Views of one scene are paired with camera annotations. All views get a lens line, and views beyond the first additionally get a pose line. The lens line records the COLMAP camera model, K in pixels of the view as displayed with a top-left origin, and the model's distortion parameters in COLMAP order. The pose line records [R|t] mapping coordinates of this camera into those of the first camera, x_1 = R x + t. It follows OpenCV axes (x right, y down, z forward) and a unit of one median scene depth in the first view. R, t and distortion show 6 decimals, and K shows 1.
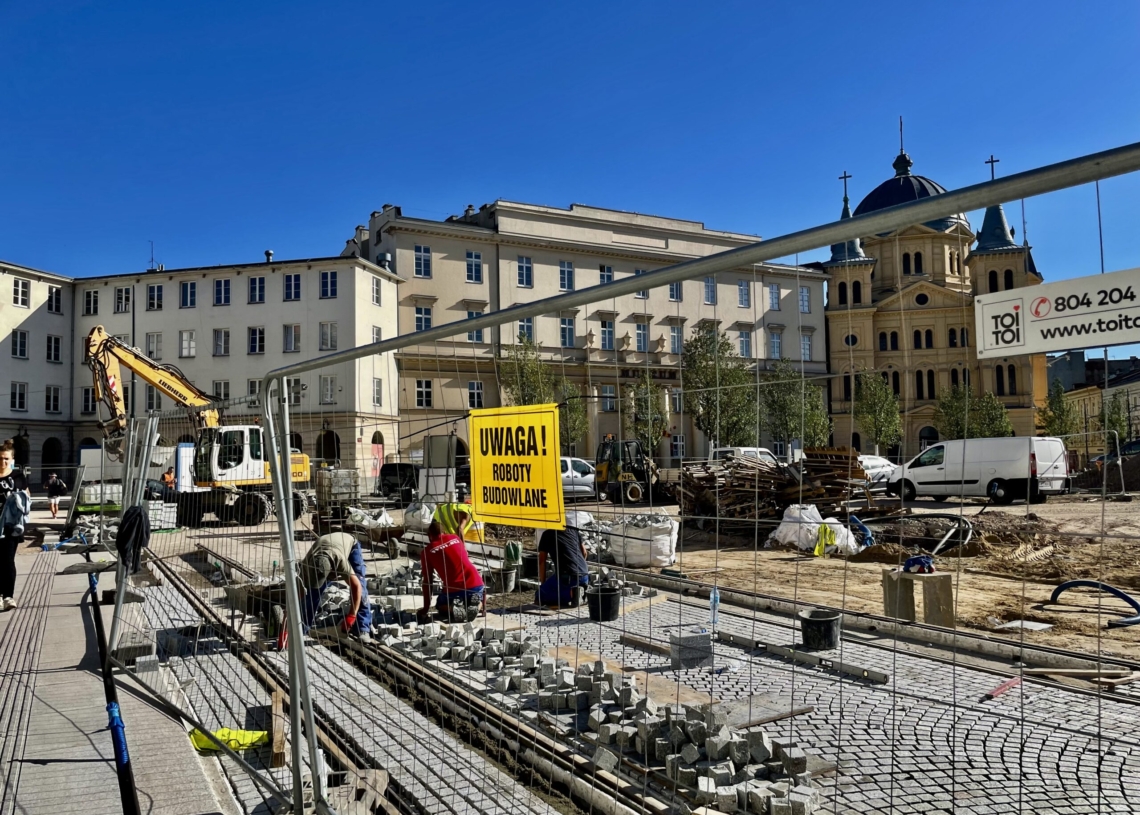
lens RADIAL K [[858.3, 0, 580.7], [0, 858.3, 397.4], [0, 0, 1]] dist [0.056682, -0.050453]
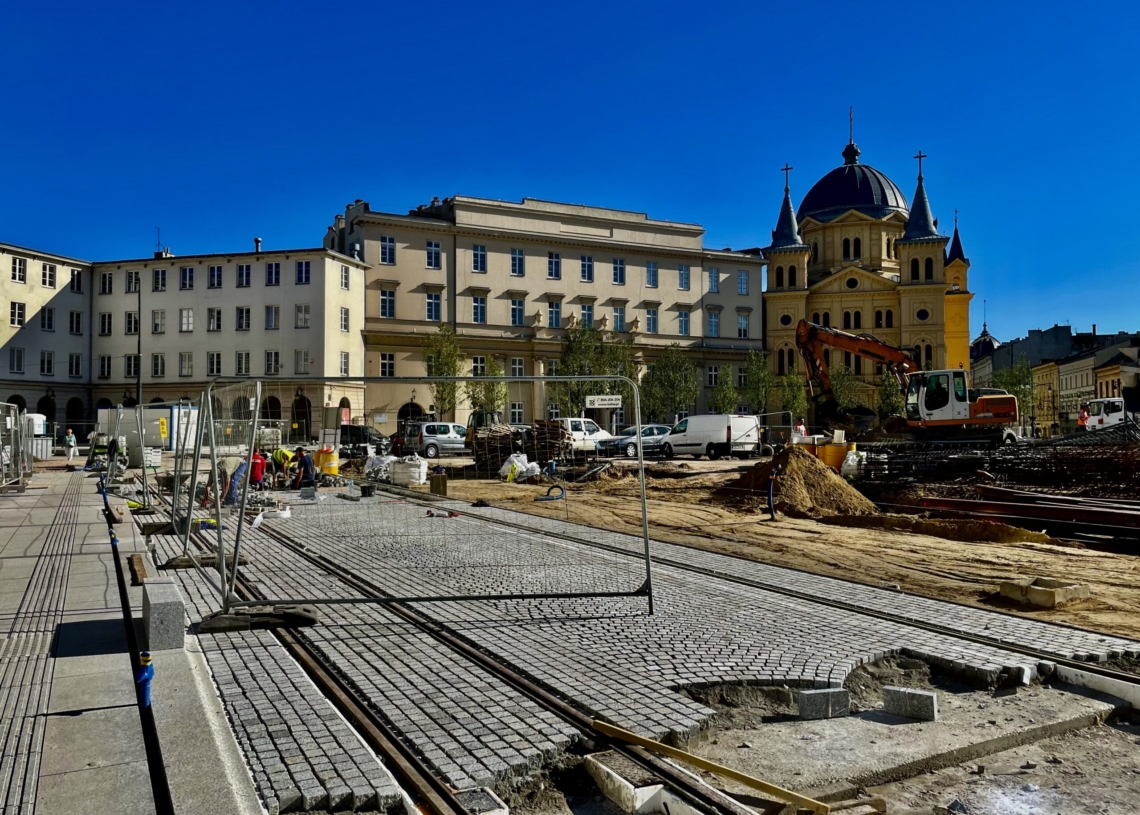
lens RADIAL K [[892.0, 0, 575.5], [0, 892.0, 395.2], [0, 0, 1]] dist [0.073843, -0.082329]
pose [[0.999119, 0.016079, -0.038755, 0.112746], [-0.014544, 0.999110, 0.039588, -0.014606], [0.039357, -0.038990, 0.998464, -0.189354]]
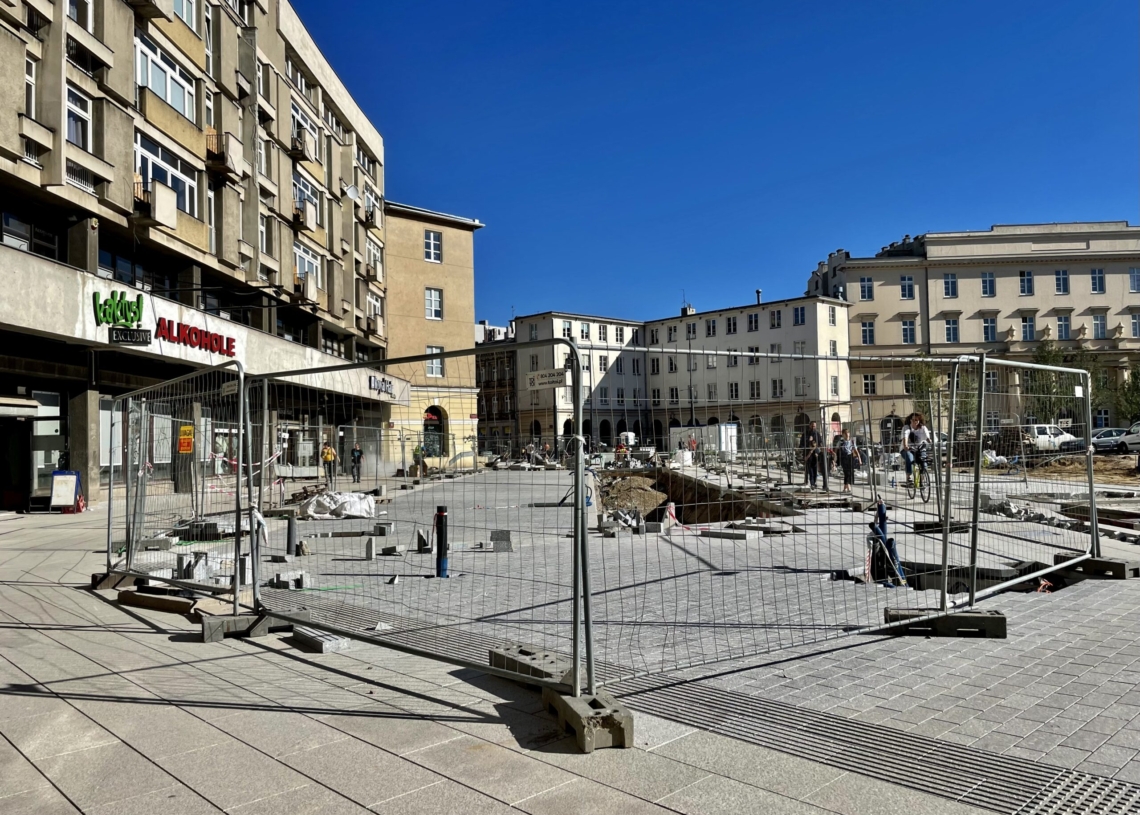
lens RADIAL K [[892.0, 0, 556.6], [0, 892.0, 418.6], [0, 0, 1]] dist [0.073843, -0.082329]
pose [[0.847820, -0.017347, -0.530000, 0.150808], [0.048032, 0.997869, 0.044175, -0.035891], [0.528104, -0.062909, 0.846846, -0.481559]]
